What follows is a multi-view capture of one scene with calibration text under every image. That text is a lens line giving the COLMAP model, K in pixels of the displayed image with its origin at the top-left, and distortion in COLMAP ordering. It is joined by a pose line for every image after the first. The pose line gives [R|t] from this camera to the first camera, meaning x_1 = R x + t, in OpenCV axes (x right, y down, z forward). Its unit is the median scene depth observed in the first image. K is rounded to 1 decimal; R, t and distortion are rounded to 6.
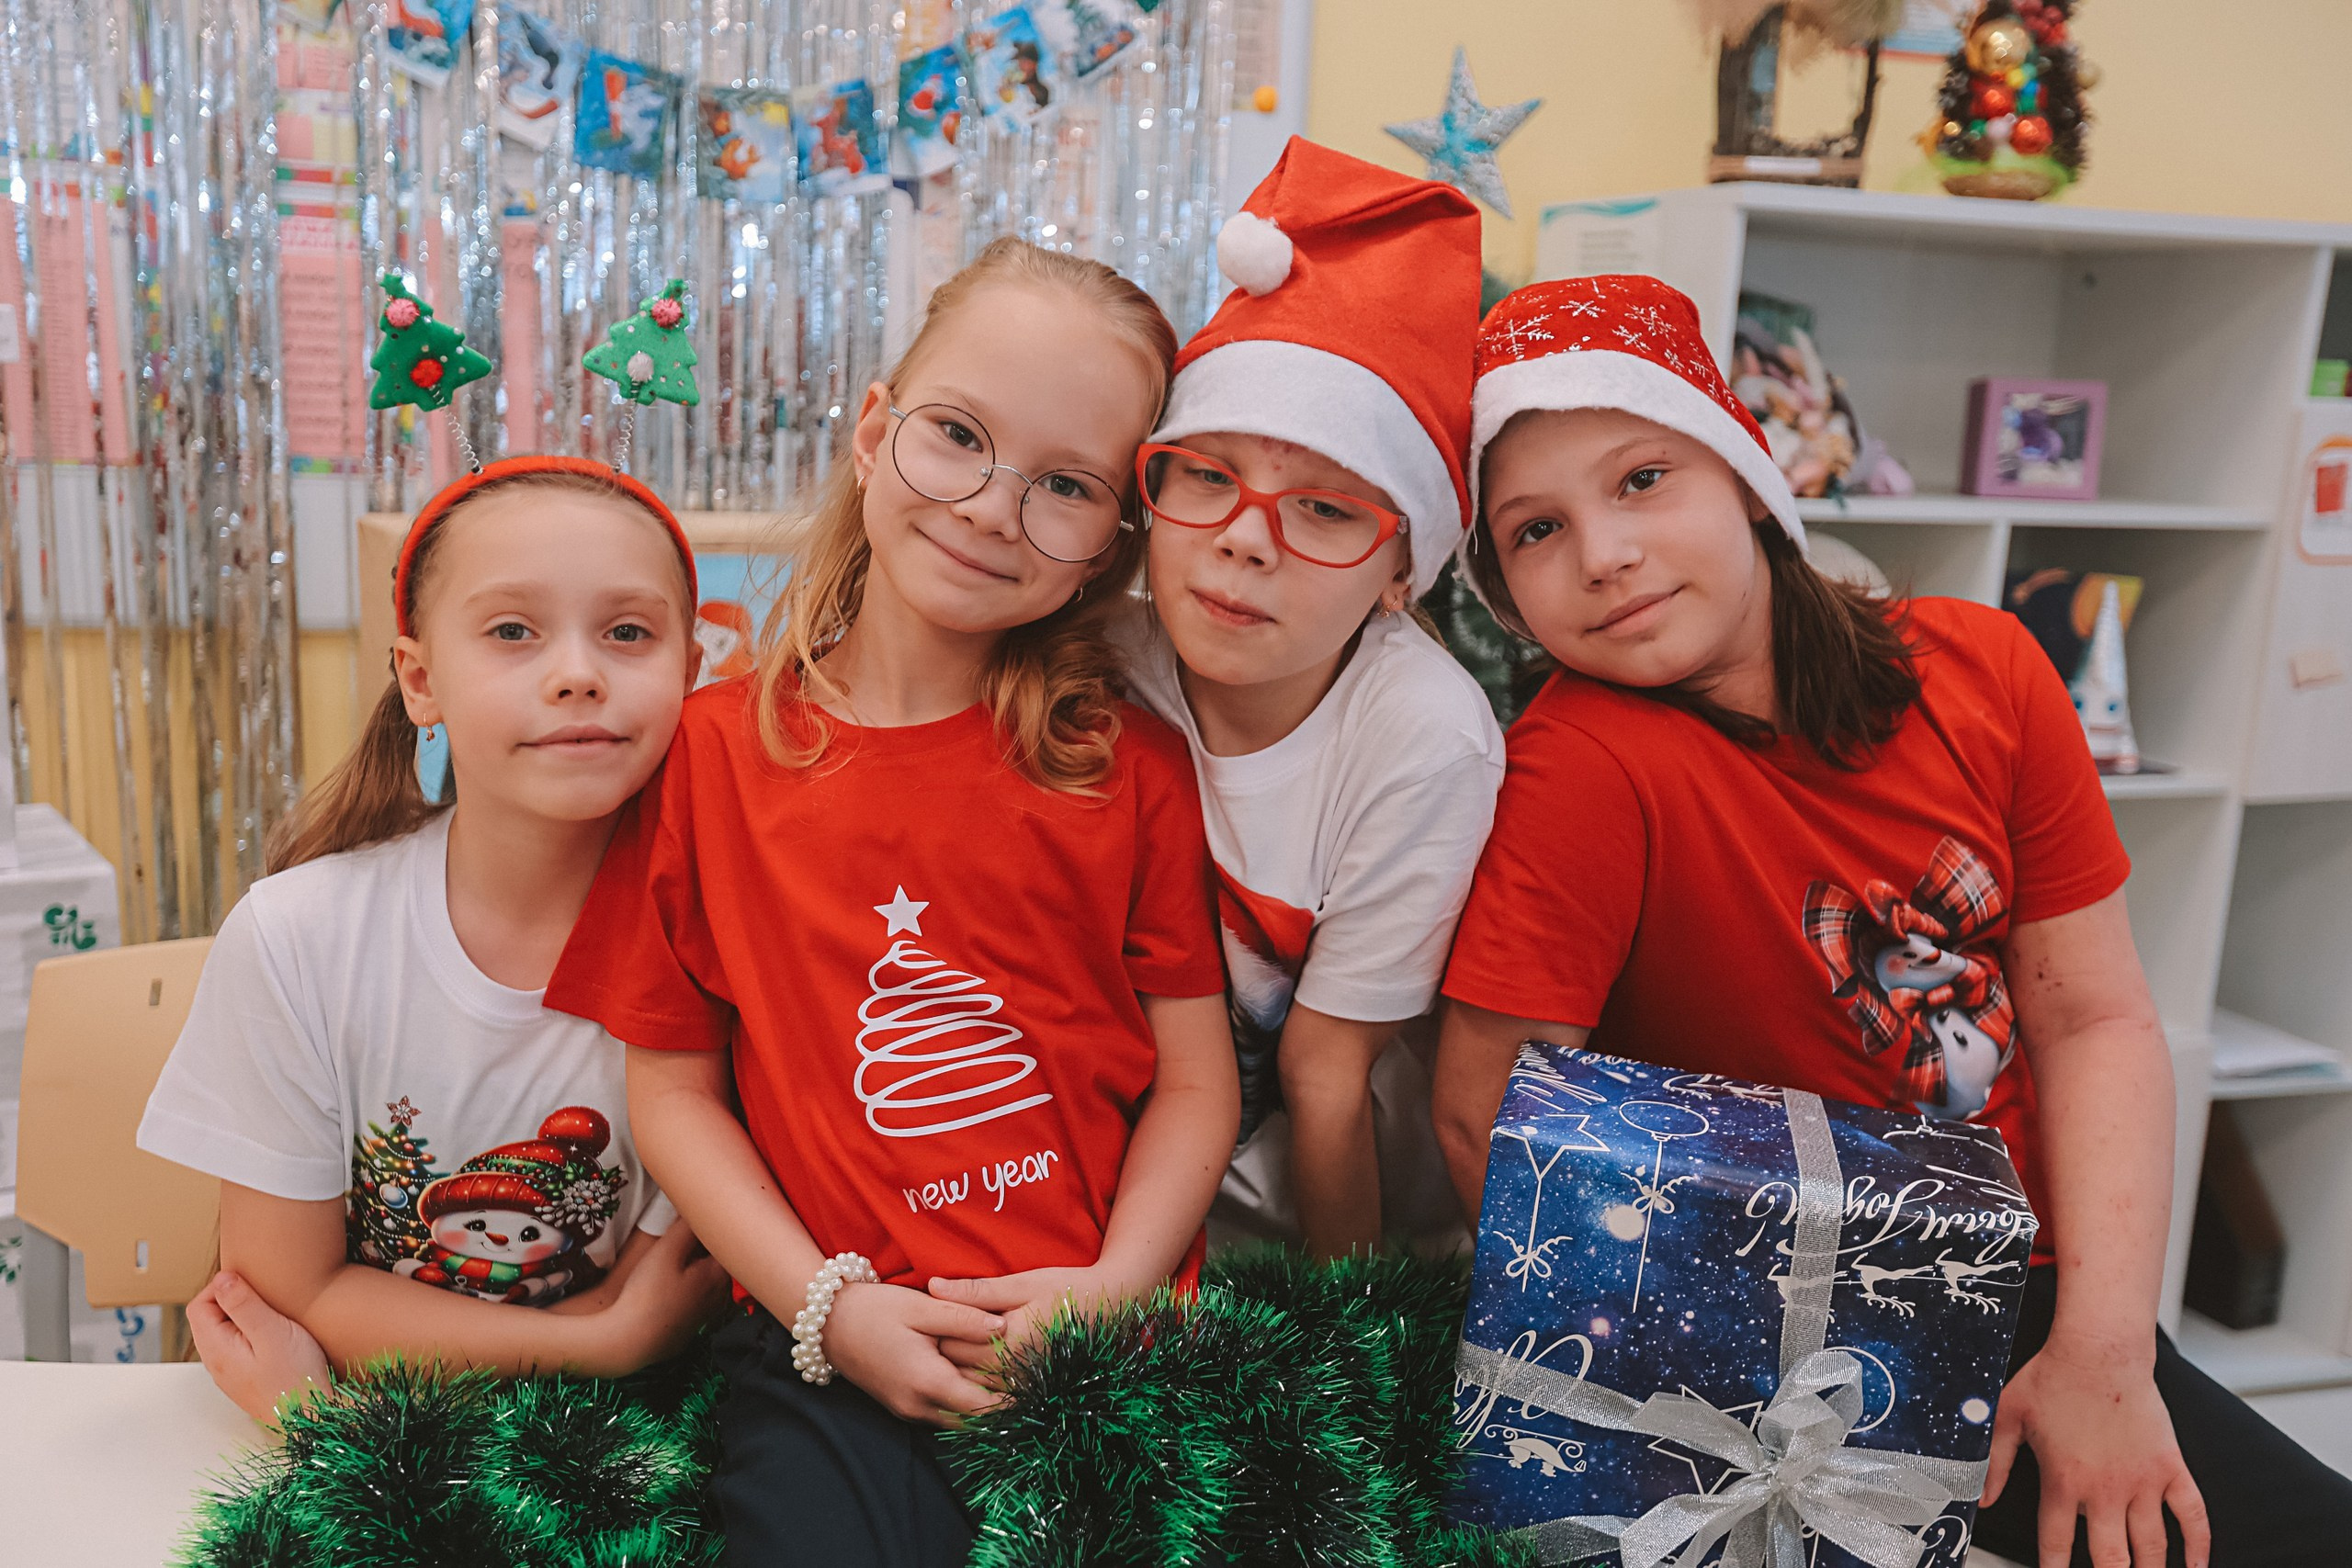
lens RADIAL K [[2245.3, 0, 1179.6], [0, 2245.3, 791.9], [0, 0, 1]] dist [0.059562, 0.000000]
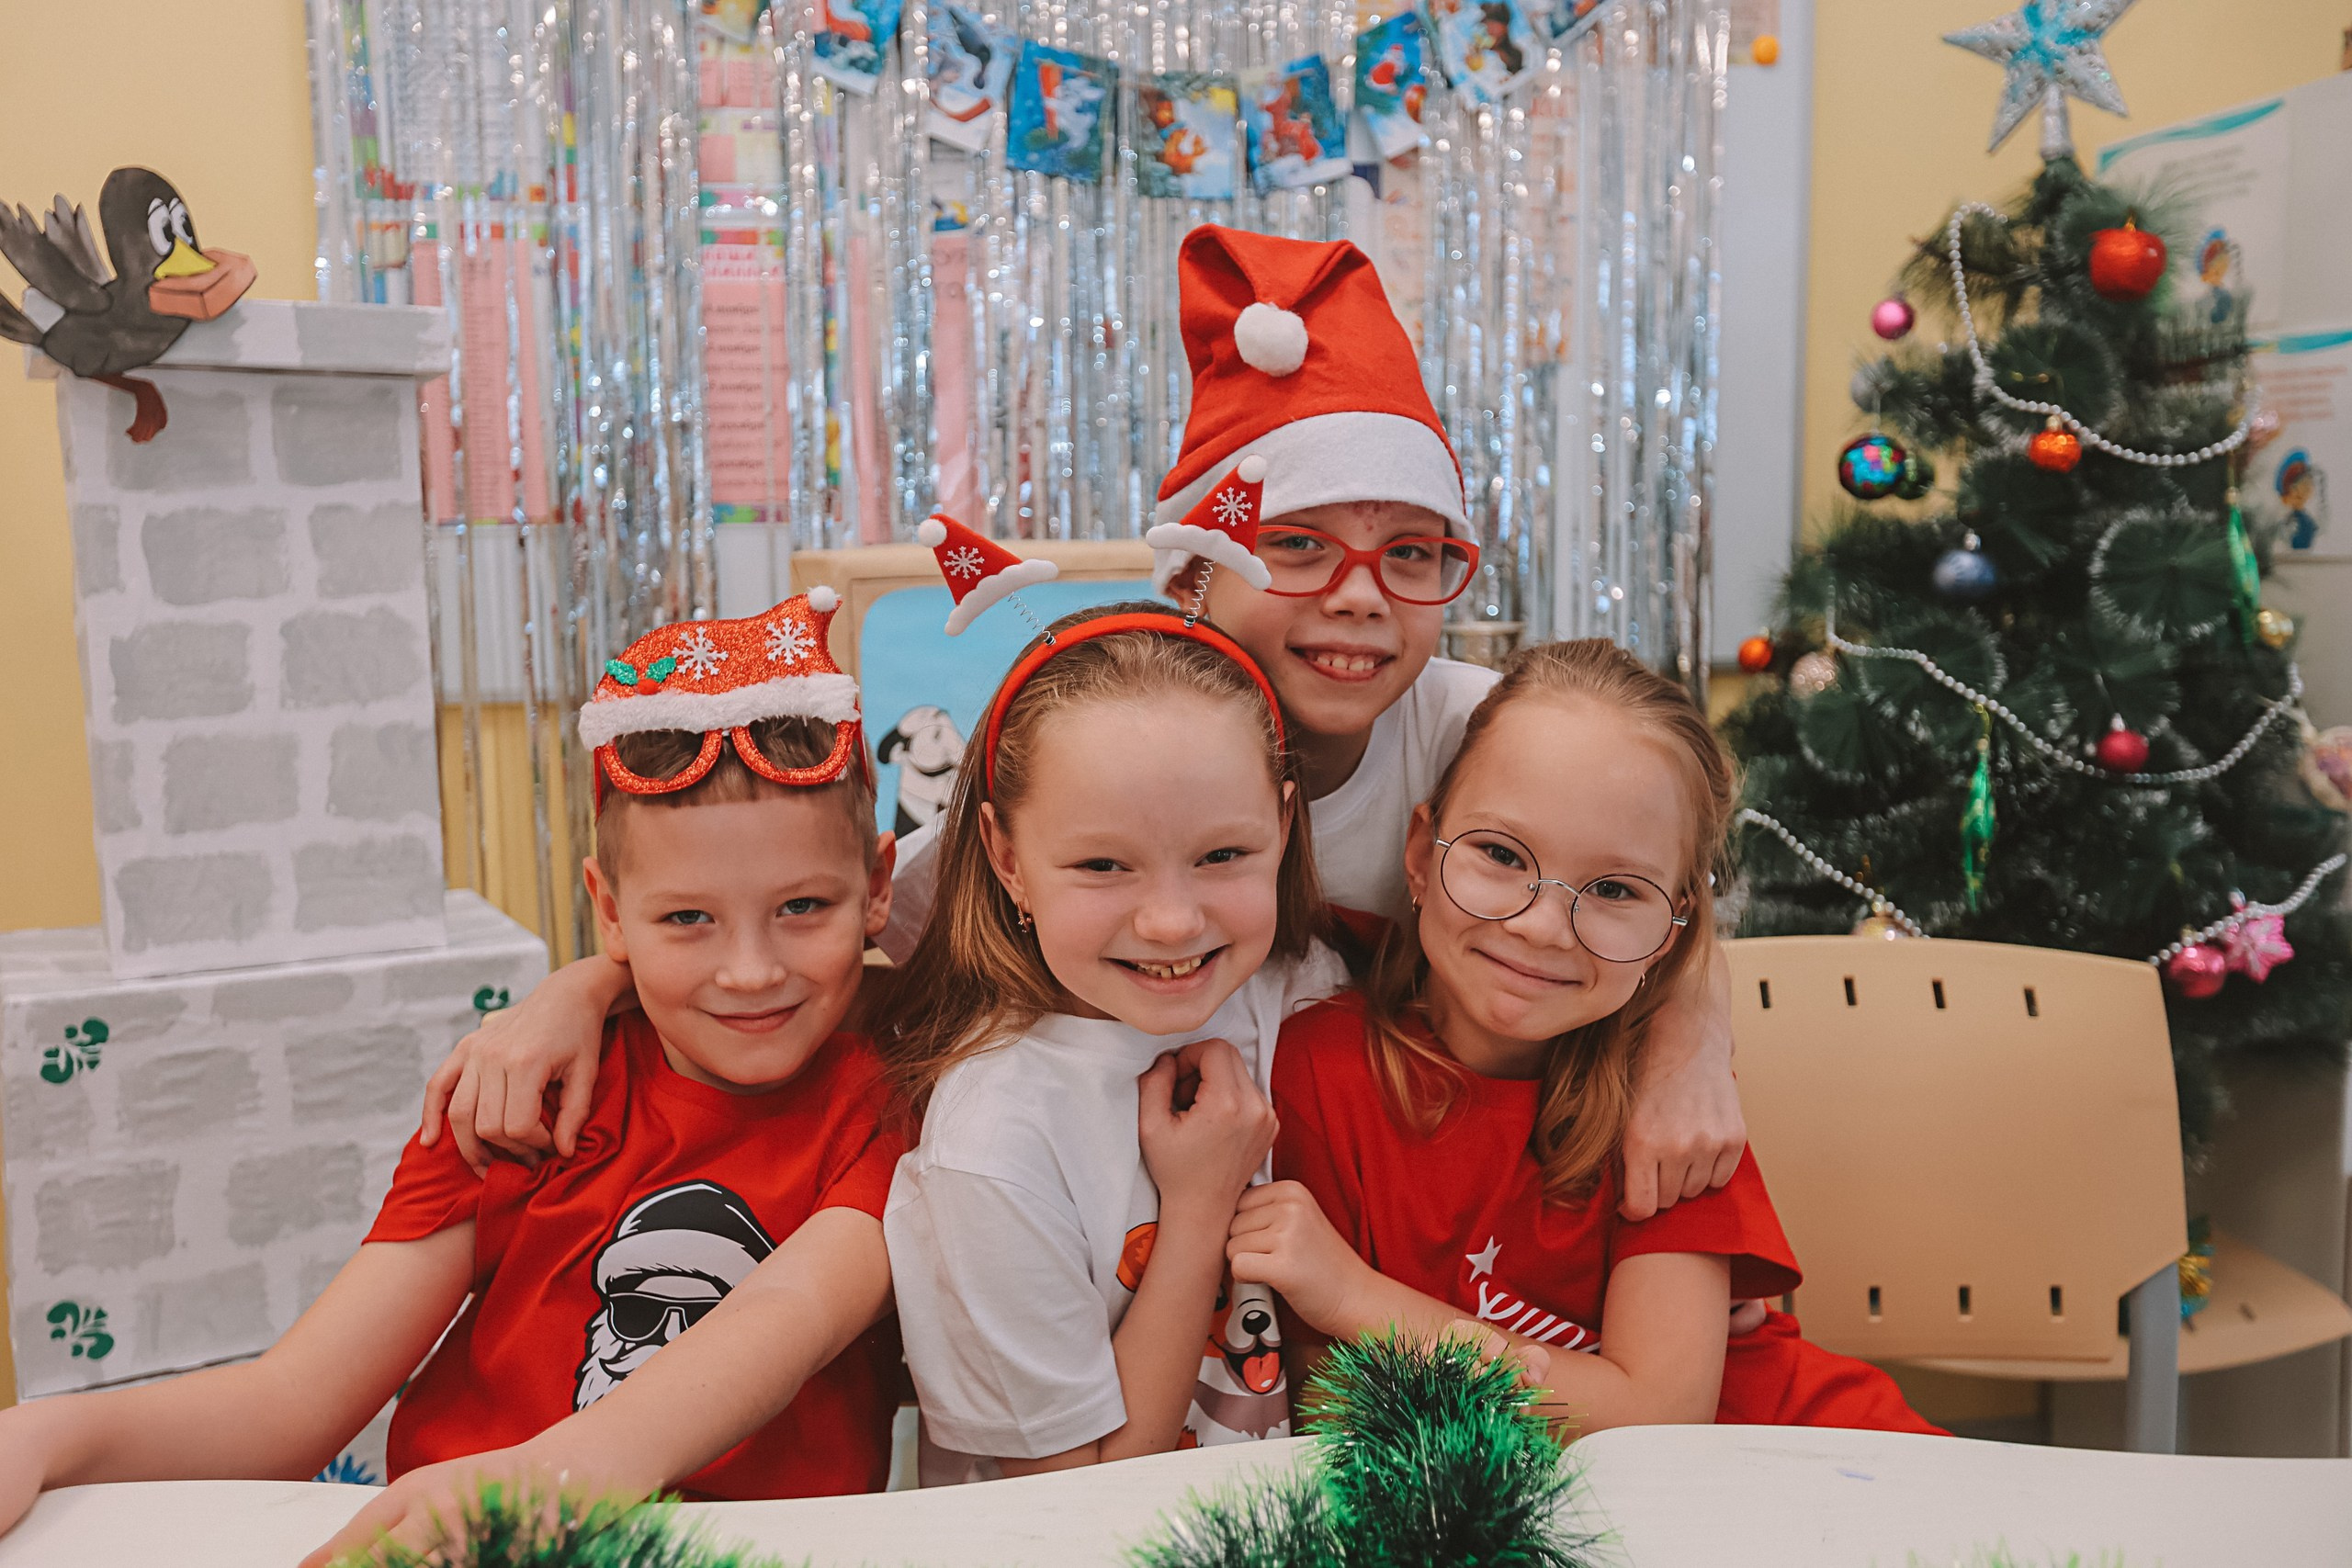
lens RADIAL K [[2245.3, 0, 1156.5], [0, 2245.3, 740.9], [0, 0, 1]] dist [0.059562, 0.000000]
pose [[0.989197, -0.048537, -0.138323, -0.093600], [0.034197, 0.993966, -0.104222, 0.045296], [0.142547, 0.098366, 0.984888, 0.141880]]
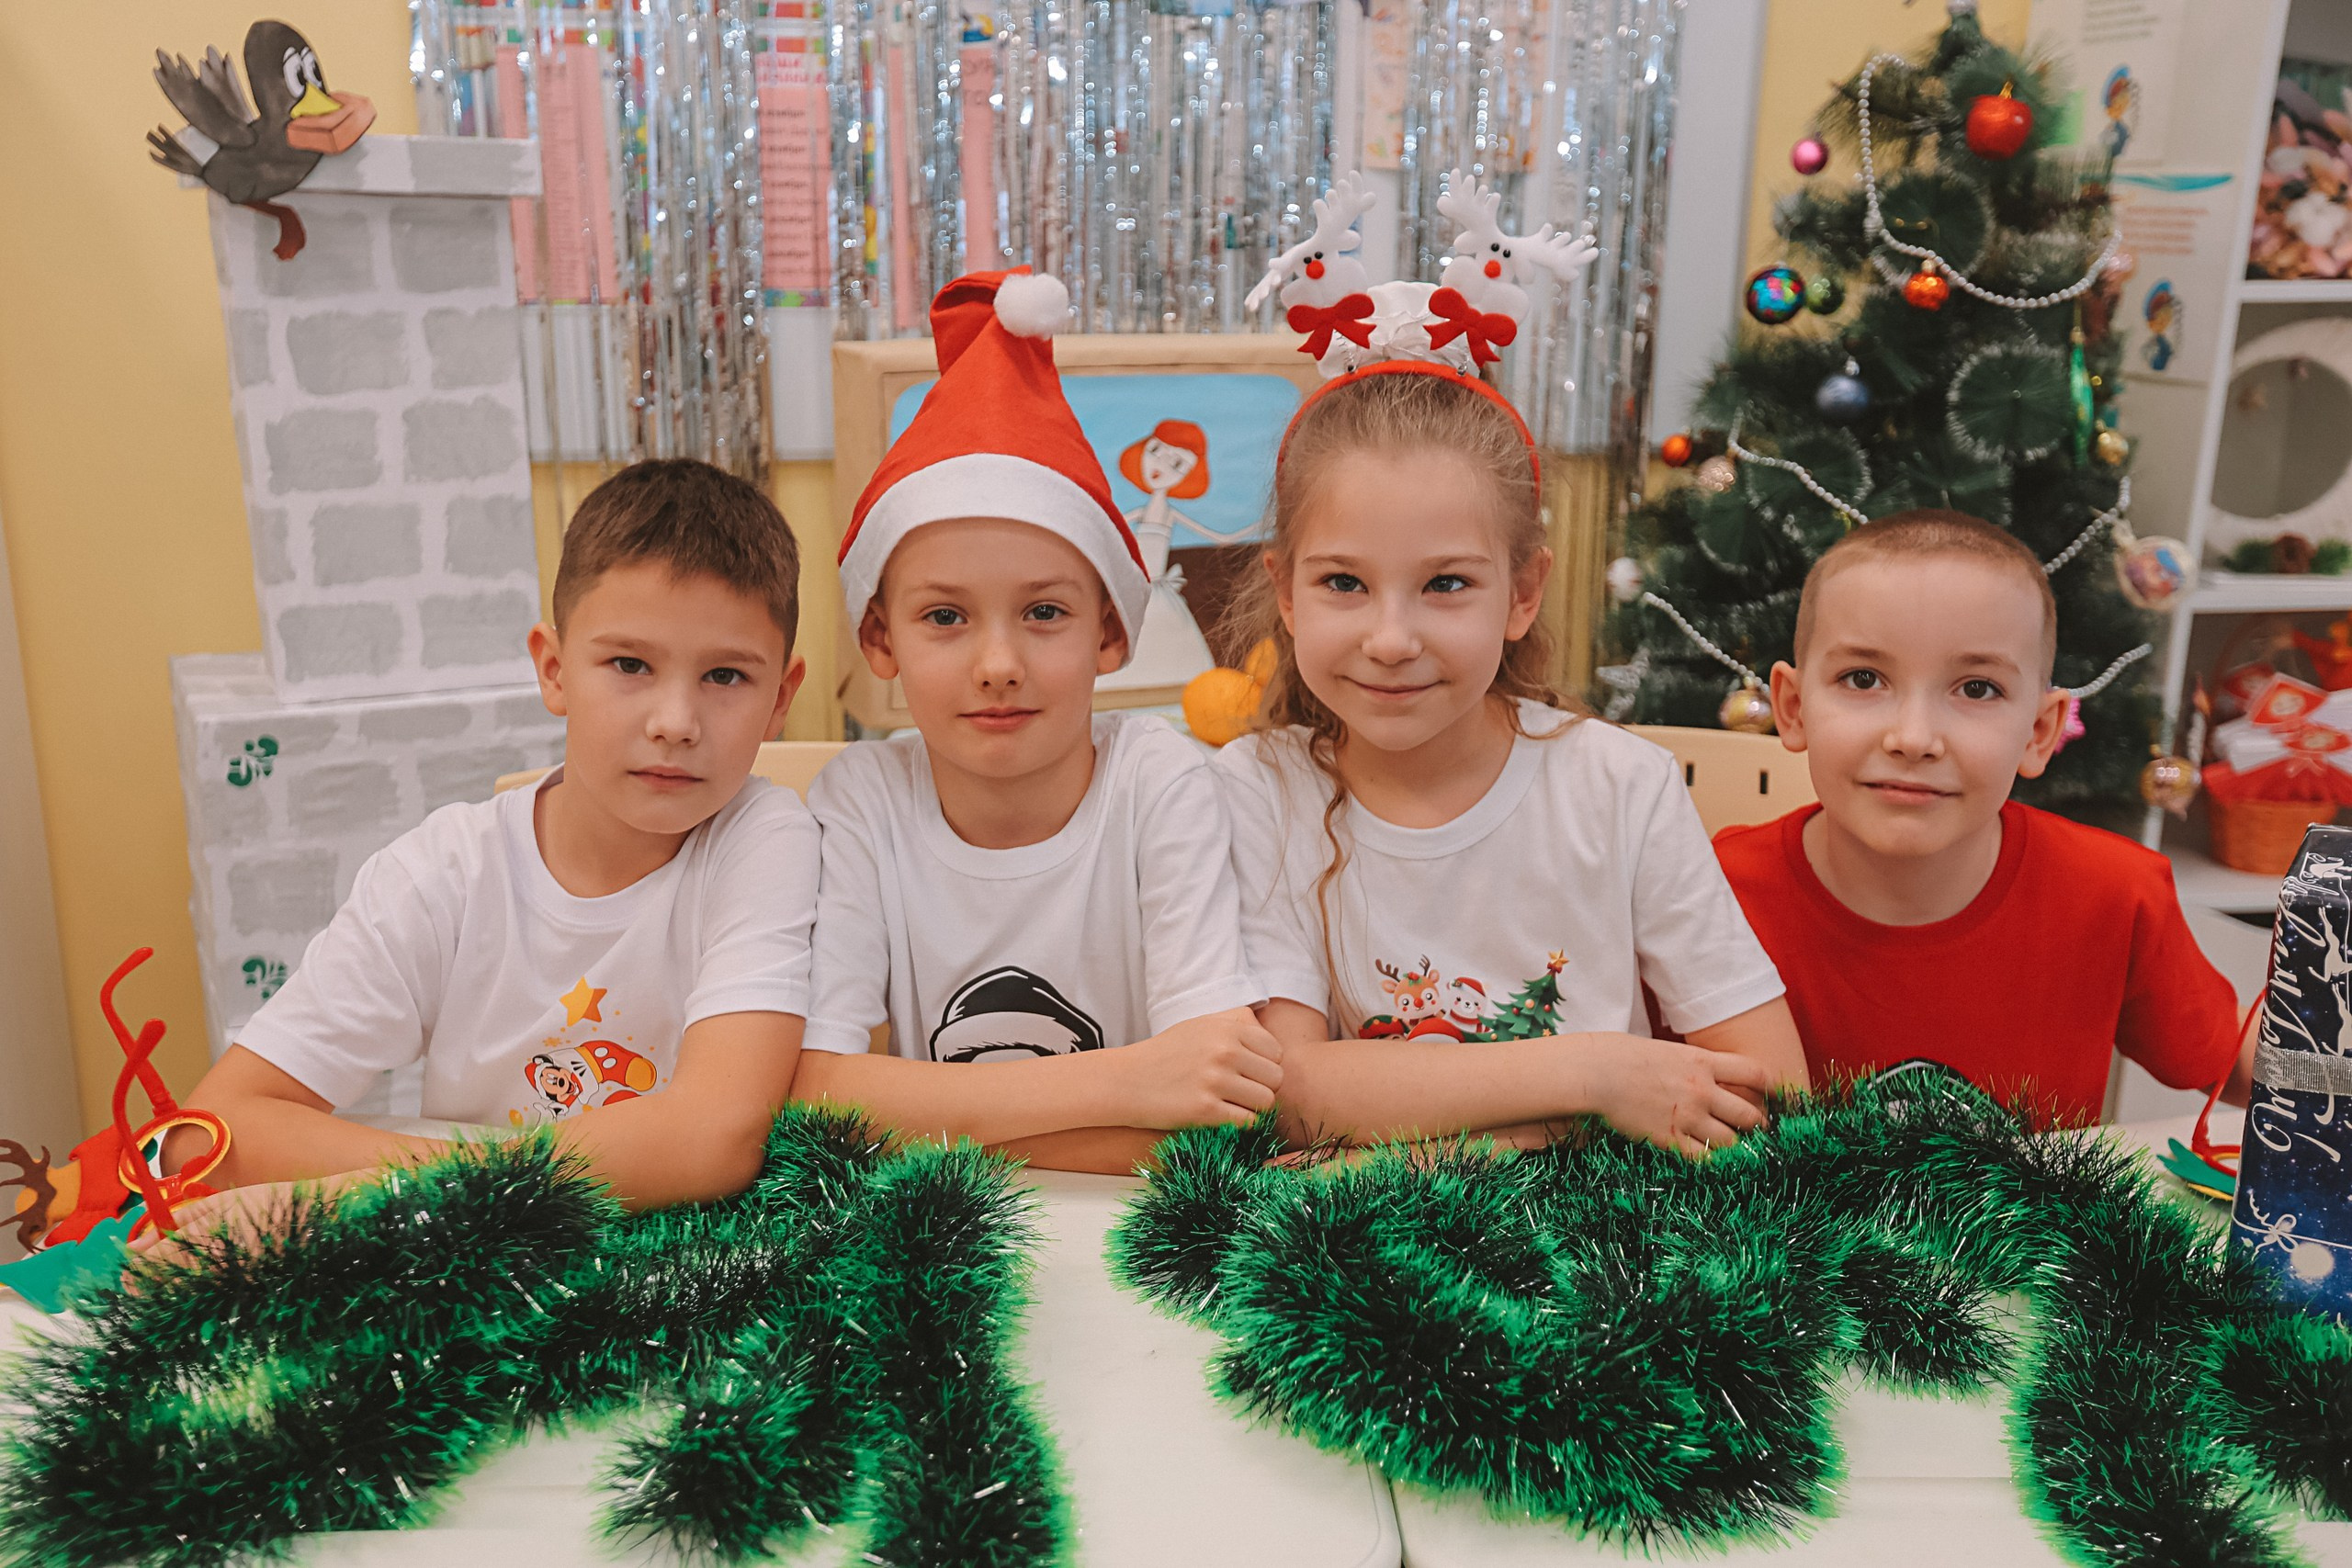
lens RADIAL K [[2245.3, 0, 1174.4], [0, 2245.3, 792.6], [0, 0, 1]] dist [0.059562, 0.000000]
pose [[0.987200, 0.004495, -0.159421, -0.042516], [0.004826, 0.998303, 0.058029, 0.020728], [0.159411, -0.058056, 0.985504, 0.005647]]
